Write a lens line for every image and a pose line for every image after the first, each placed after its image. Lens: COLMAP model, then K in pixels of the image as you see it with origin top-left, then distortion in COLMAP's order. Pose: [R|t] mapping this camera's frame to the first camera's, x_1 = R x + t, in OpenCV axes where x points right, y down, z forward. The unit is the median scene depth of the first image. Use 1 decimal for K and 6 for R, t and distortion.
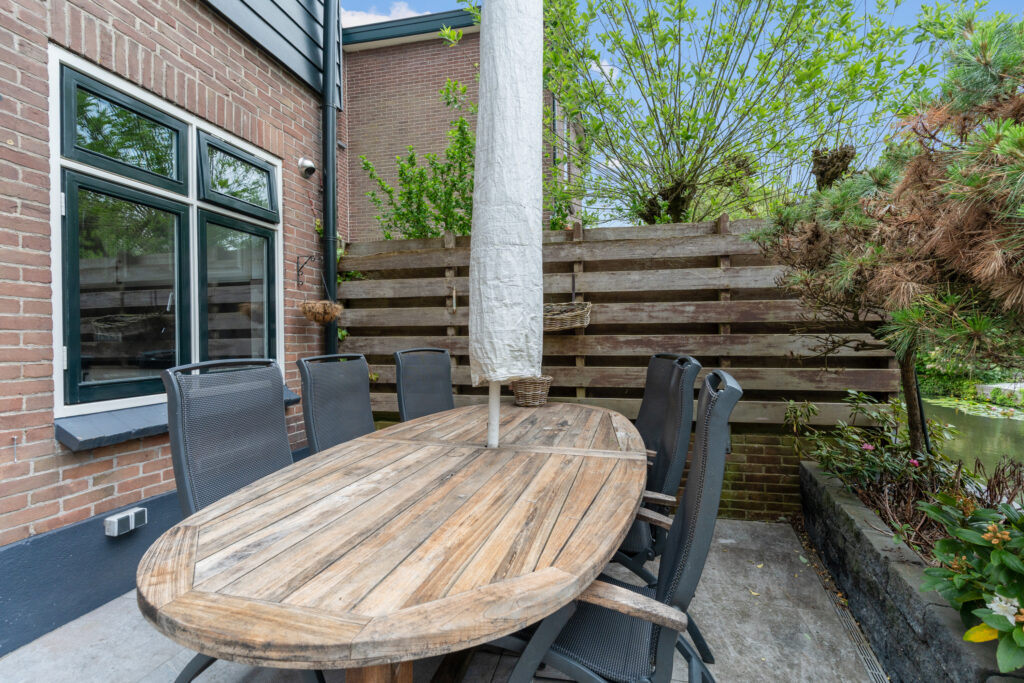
lens RADIAL K [[501.4, 0, 512.0], [0, 501.4, 341.5], [0, 0, 1]] dist [0.001058, 0.000022]
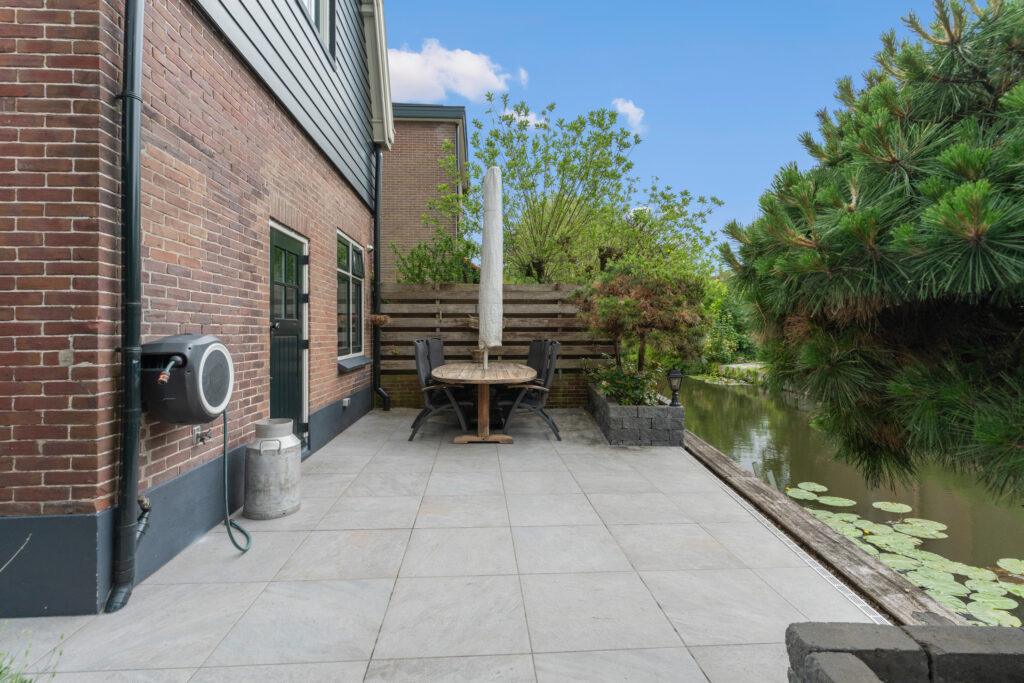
lens RADIAL K [[482.7, 0, 515.8], [0, 482.7, 339.7], [0, 0, 1]] dist [0.000303, 0.000105]
pose [[0.956247, 0.000095, 0.292562, -0.450744], [-0.001613, 0.999986, 0.004948, 0.011533], [-0.292557, -0.005203, 0.956234, -1.143047]]
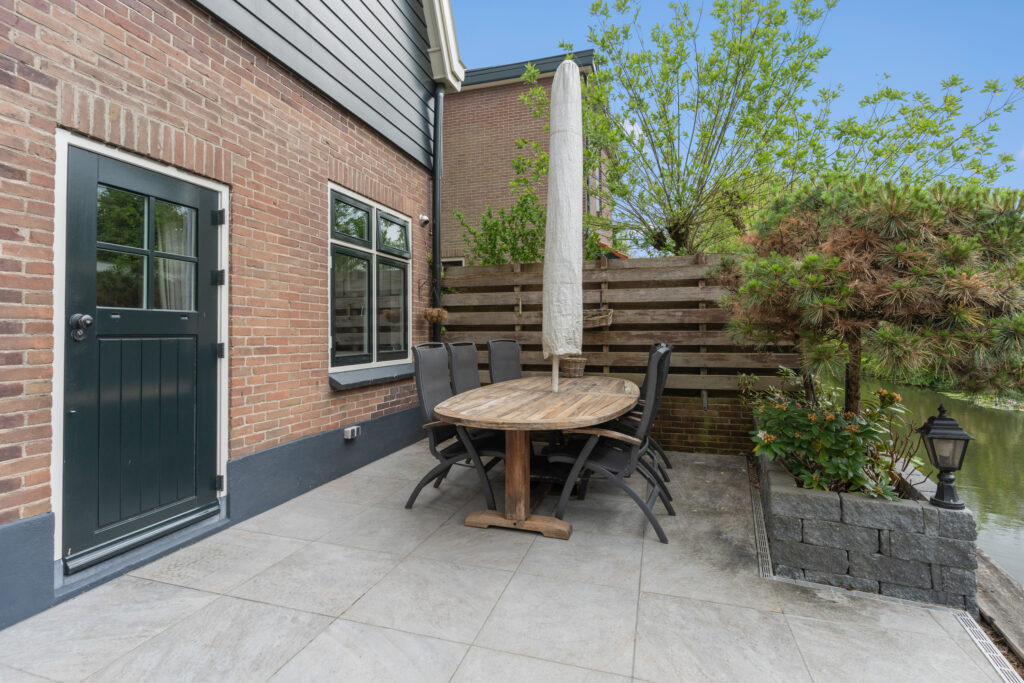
lens RADIAL K [[495.9, 0, 508.0], [0, 495.9, 325.9], [0, 0, 1]] dist [-0.002746, -0.000084]
pose [[0.997266, 0.001842, -0.073877, -0.048103], [-0.003533, 0.999735, -0.022763, 0.006978], [0.073816, 0.022961, 0.997008, -0.523995]]
